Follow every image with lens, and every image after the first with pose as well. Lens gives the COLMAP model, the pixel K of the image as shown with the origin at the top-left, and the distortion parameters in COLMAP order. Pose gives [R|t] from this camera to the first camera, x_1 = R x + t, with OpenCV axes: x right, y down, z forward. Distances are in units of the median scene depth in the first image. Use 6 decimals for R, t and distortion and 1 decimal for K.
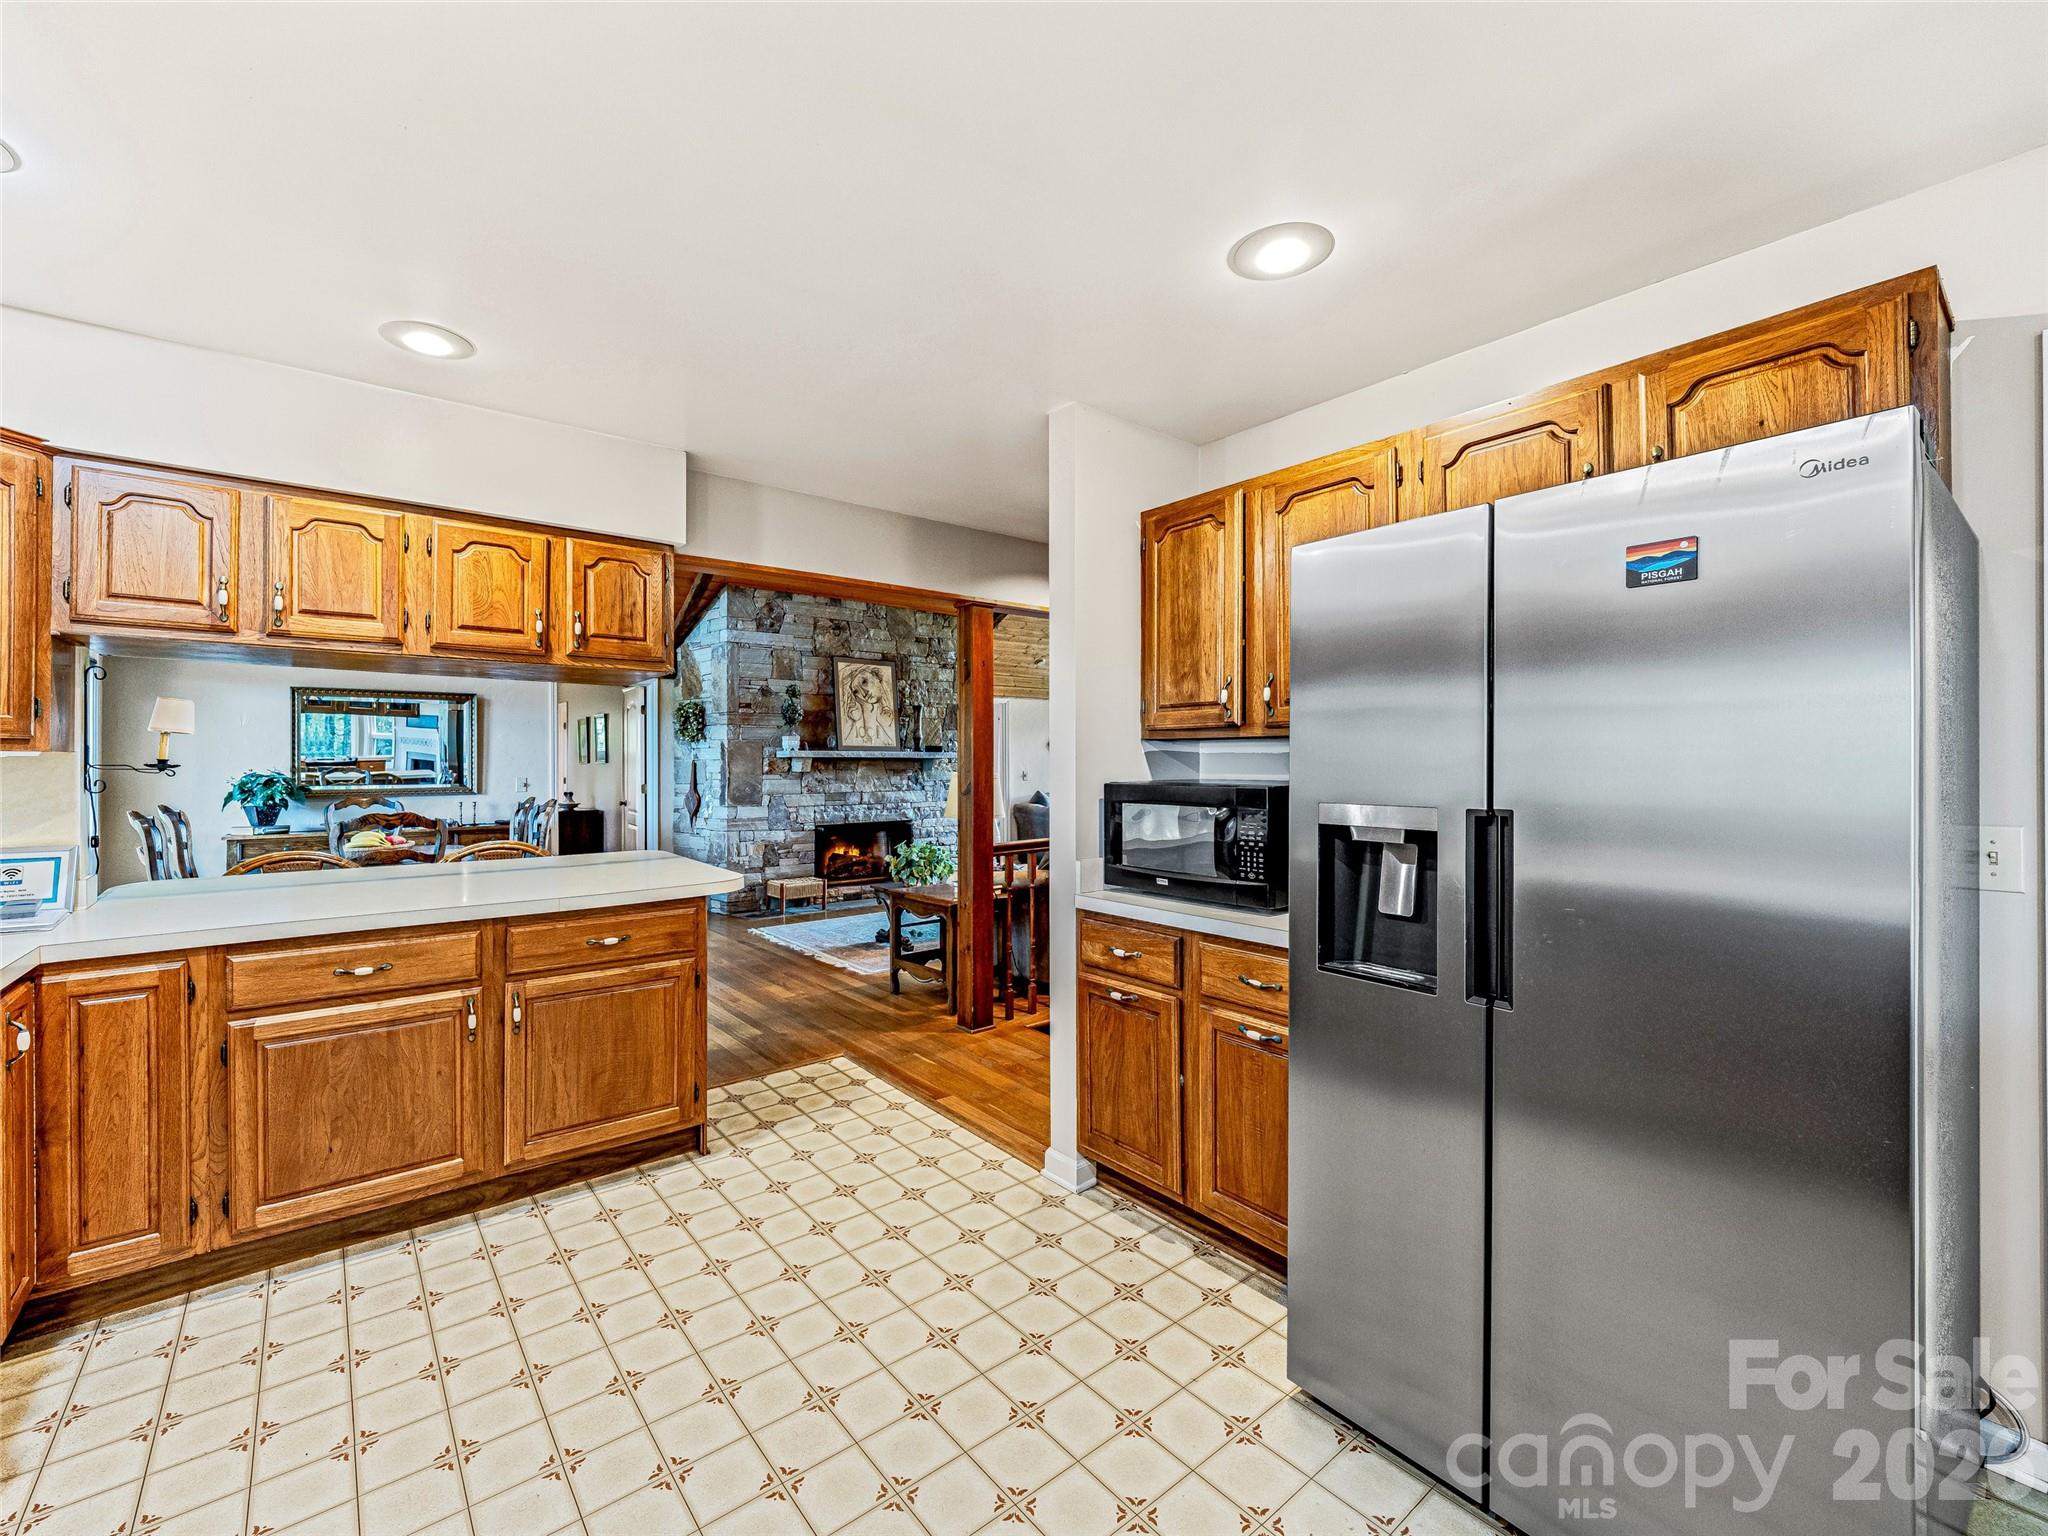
lens RADIAL K [[858.0, 0, 1010.3], [0, 858.0, 761.0], [0, 0, 1]] dist [0.012700, -0.008446]
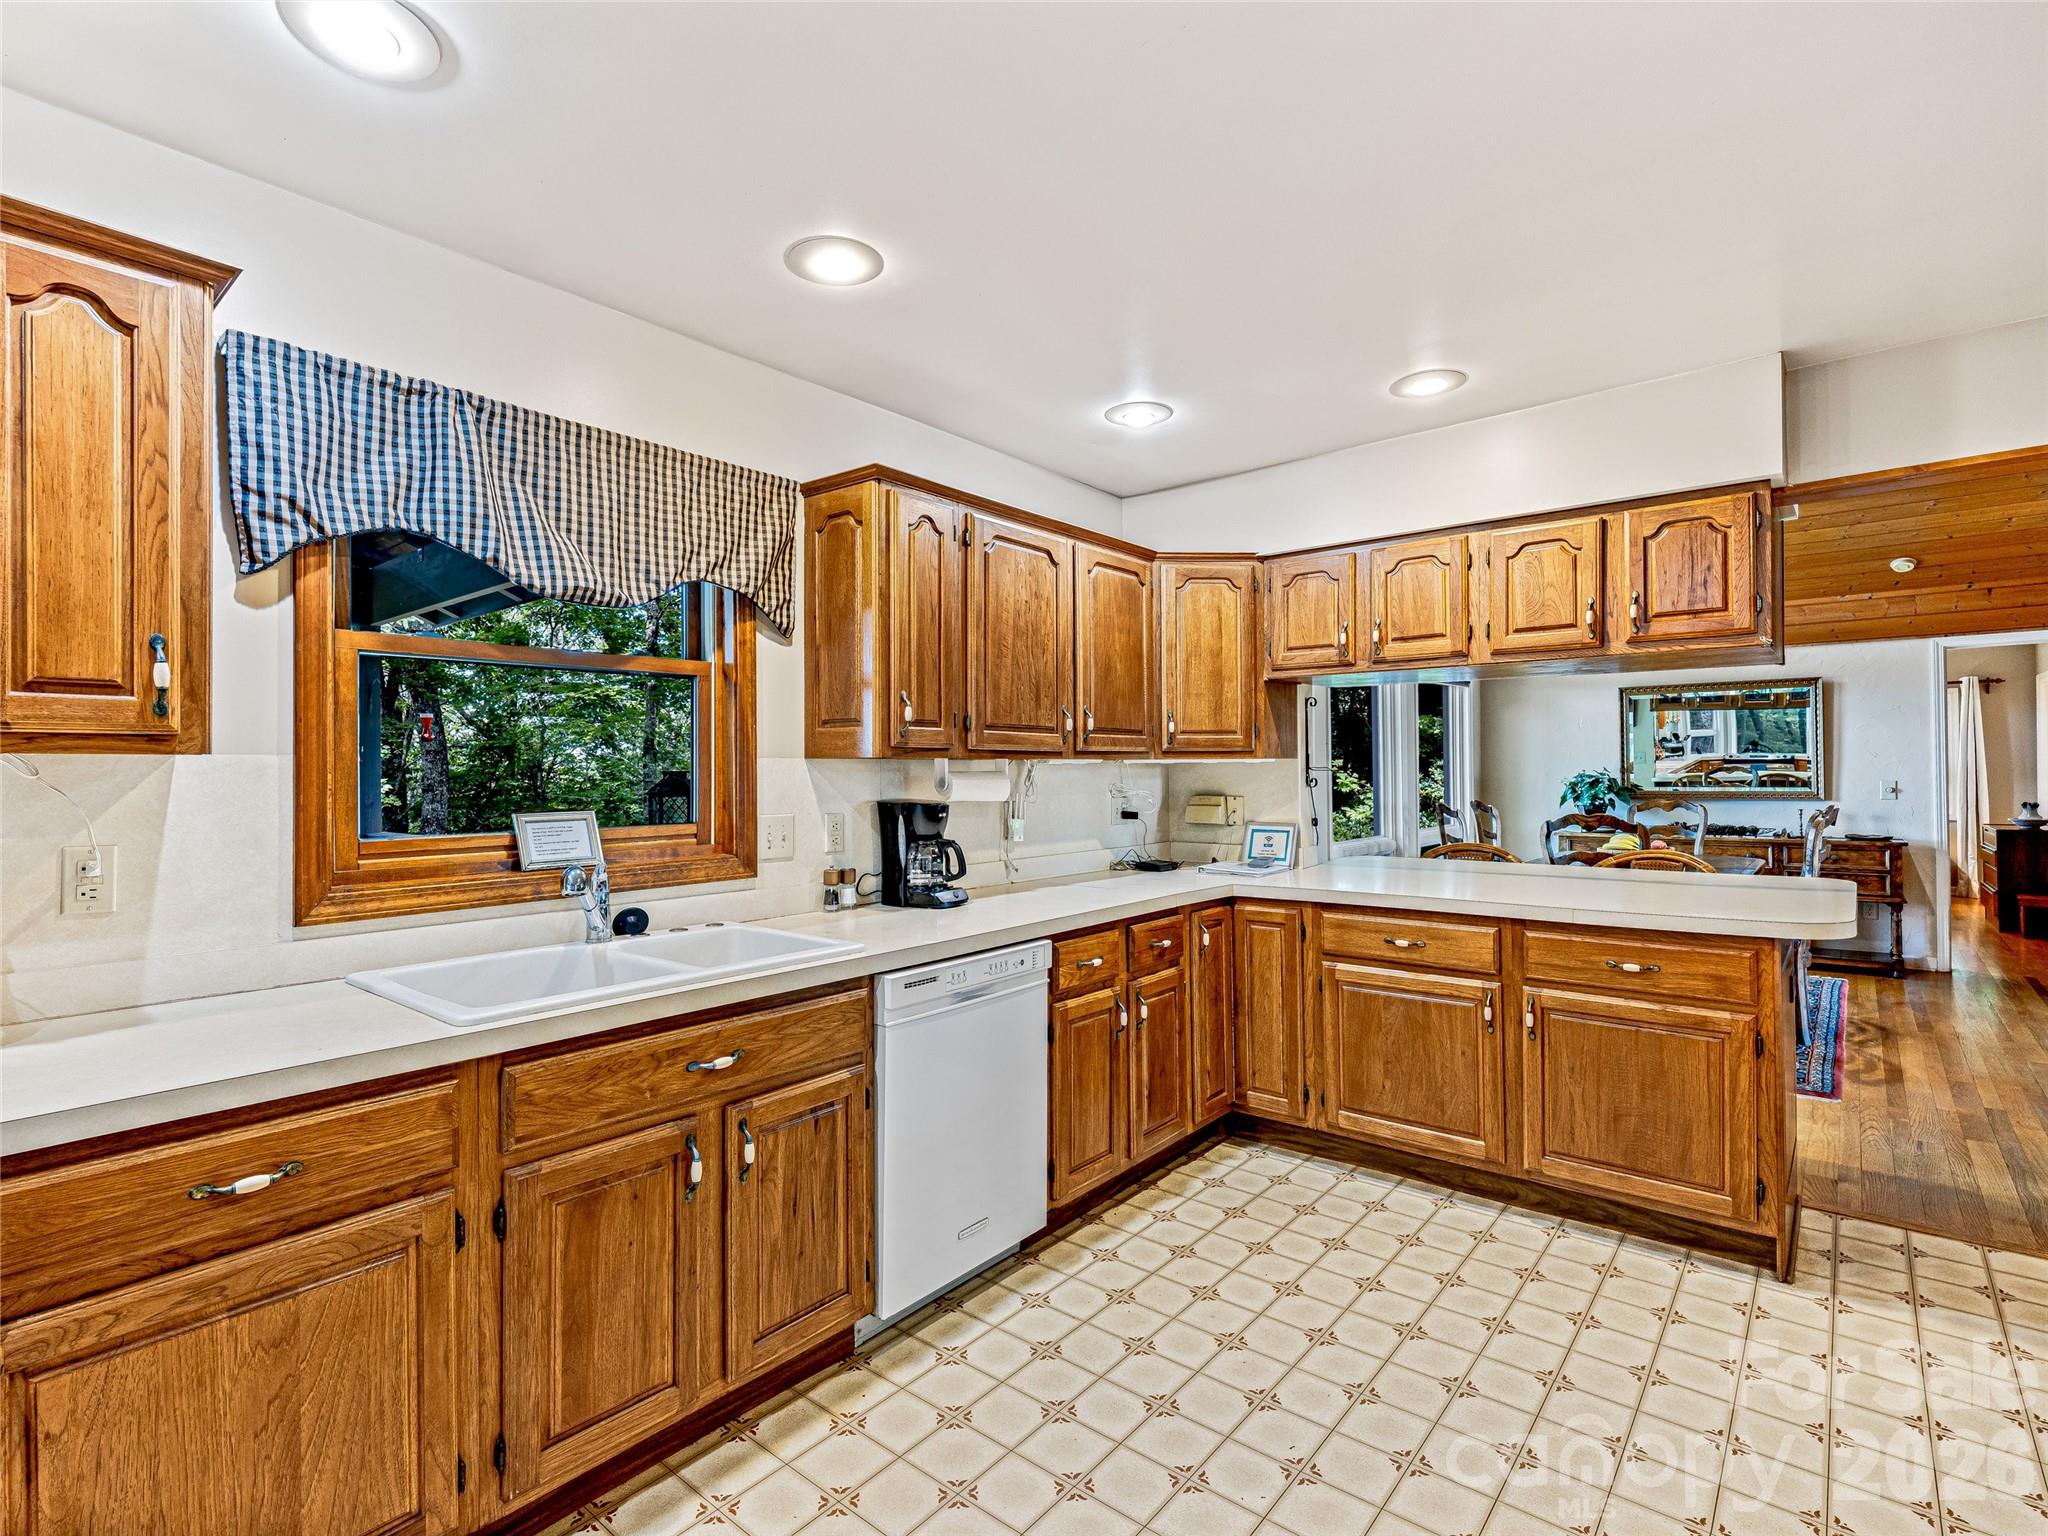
lens RADIAL K [[999.2, 0, 1020.6], [0, 999.2, 759.6], [0, 0, 1]] dist [0.001415, -0.000624]
pose [[0.199834, -0.010524, -0.979773, 0.384657], [0.010199, 0.999910, -0.008660, 0.001110], [0.979777, -0.008262, 0.199923, 0.181250]]
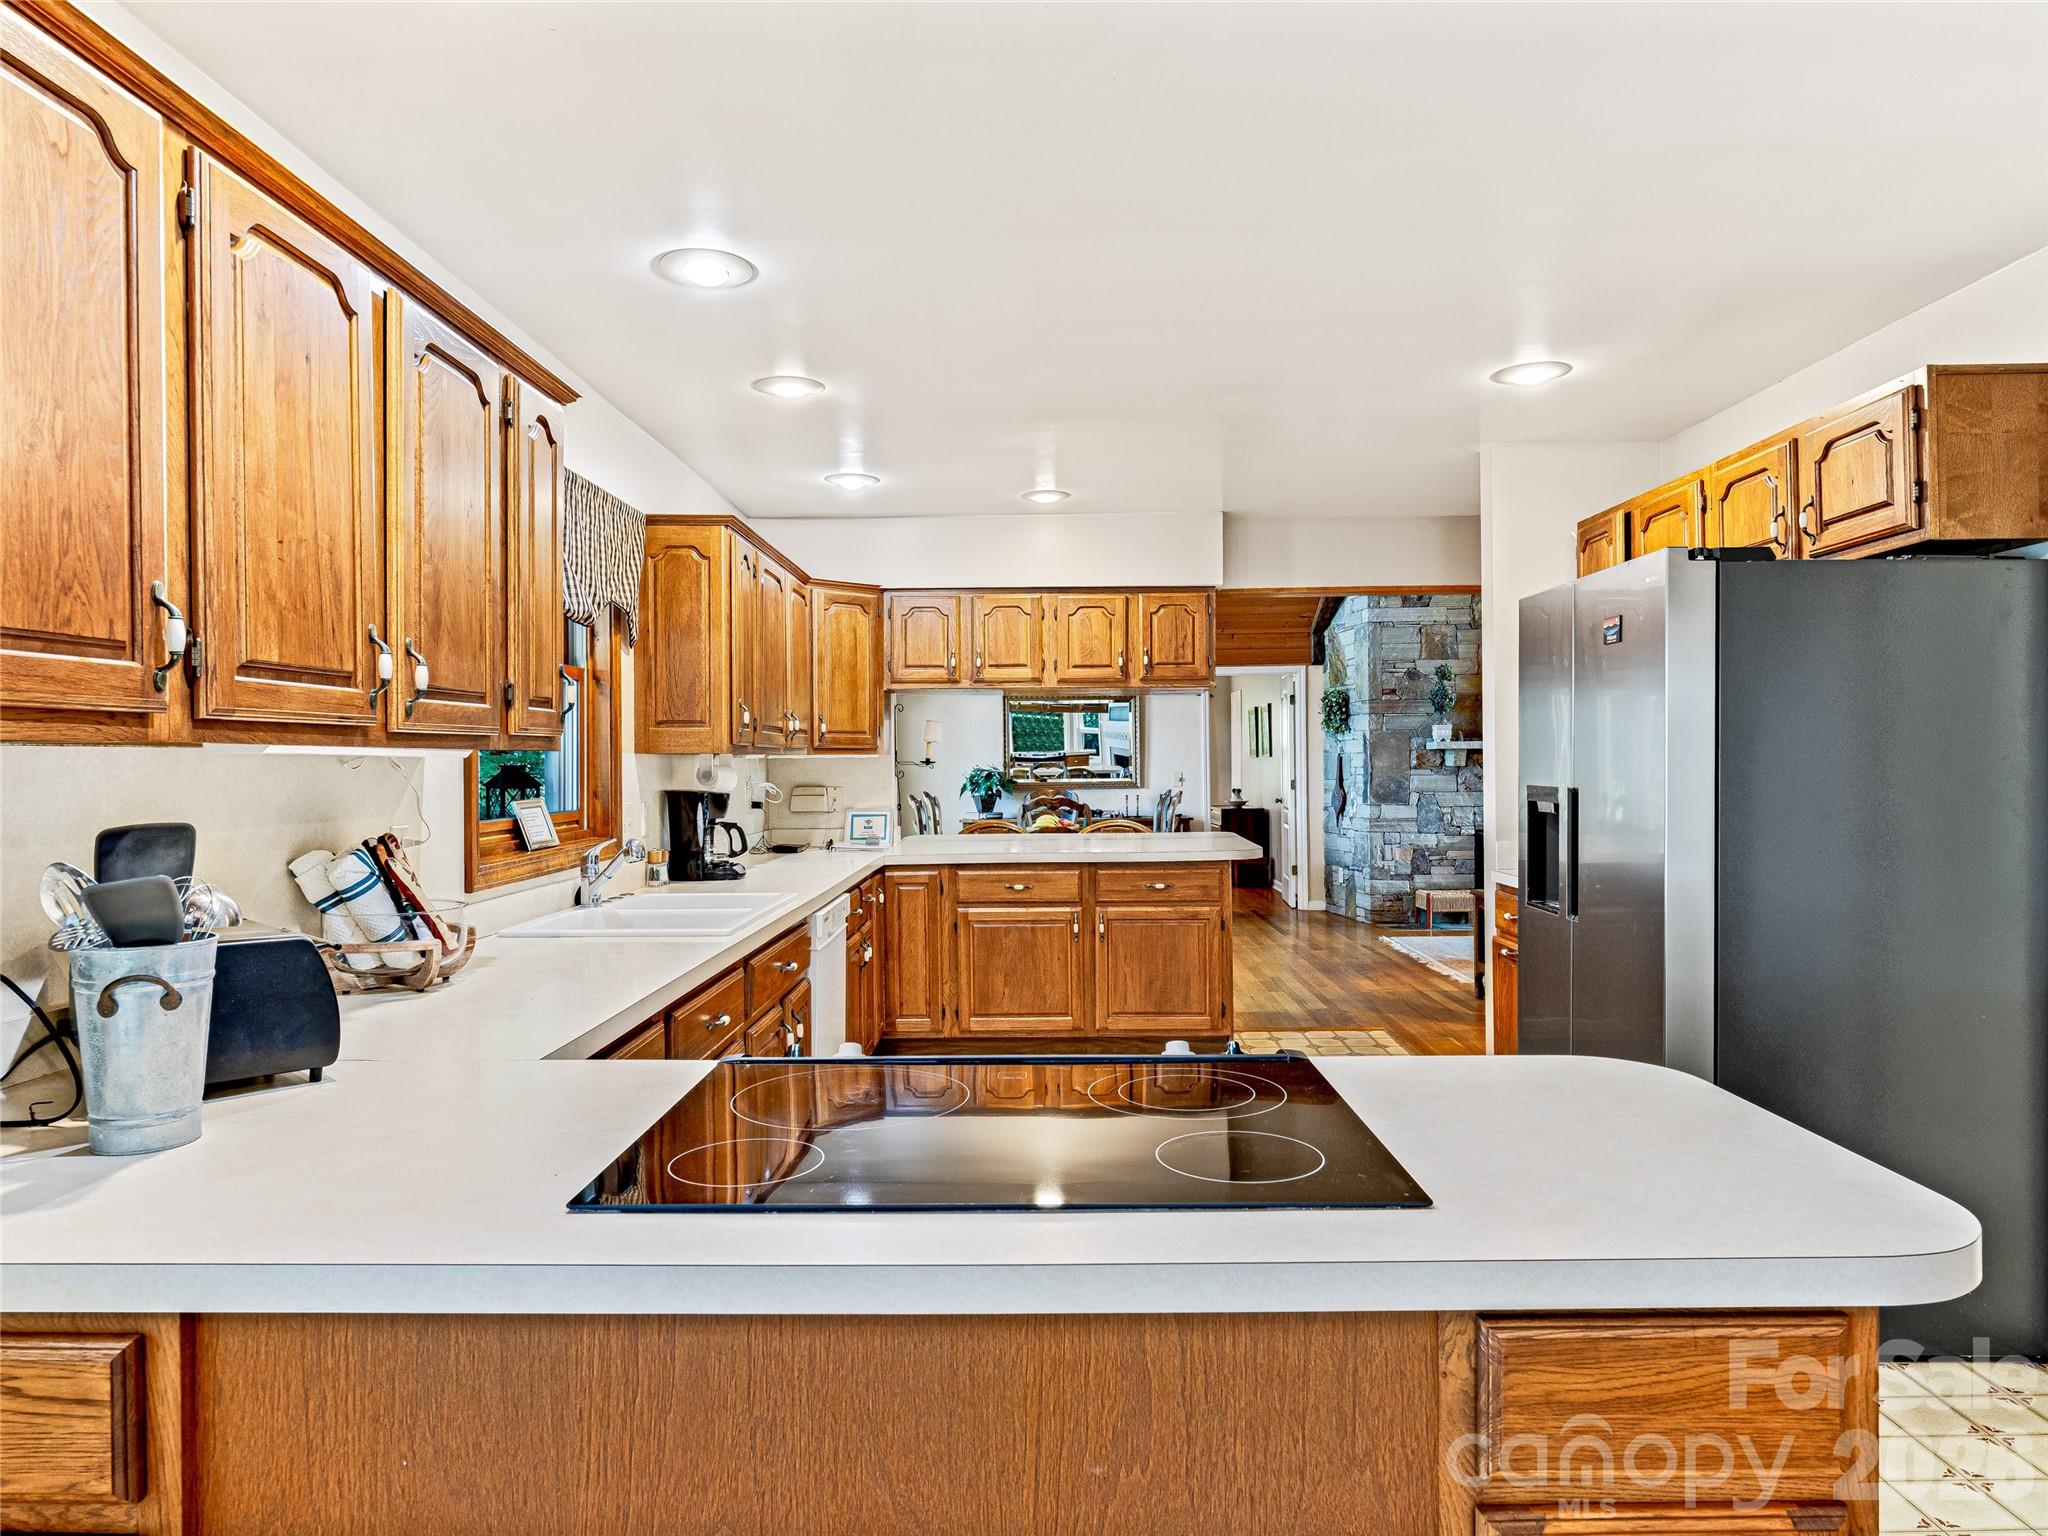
lens RADIAL K [[1272.2, 0, 1057.4], [0, 1272.2, 760.1], [0, 0, 1]] dist [0.077162, 0.000065]
pose [[0.784745, -0.005441, -0.619794, 0.651139], [0.009565, 0.999949, 0.003333, -0.003694], [0.619745, -0.008544, 0.784757, -0.685723]]
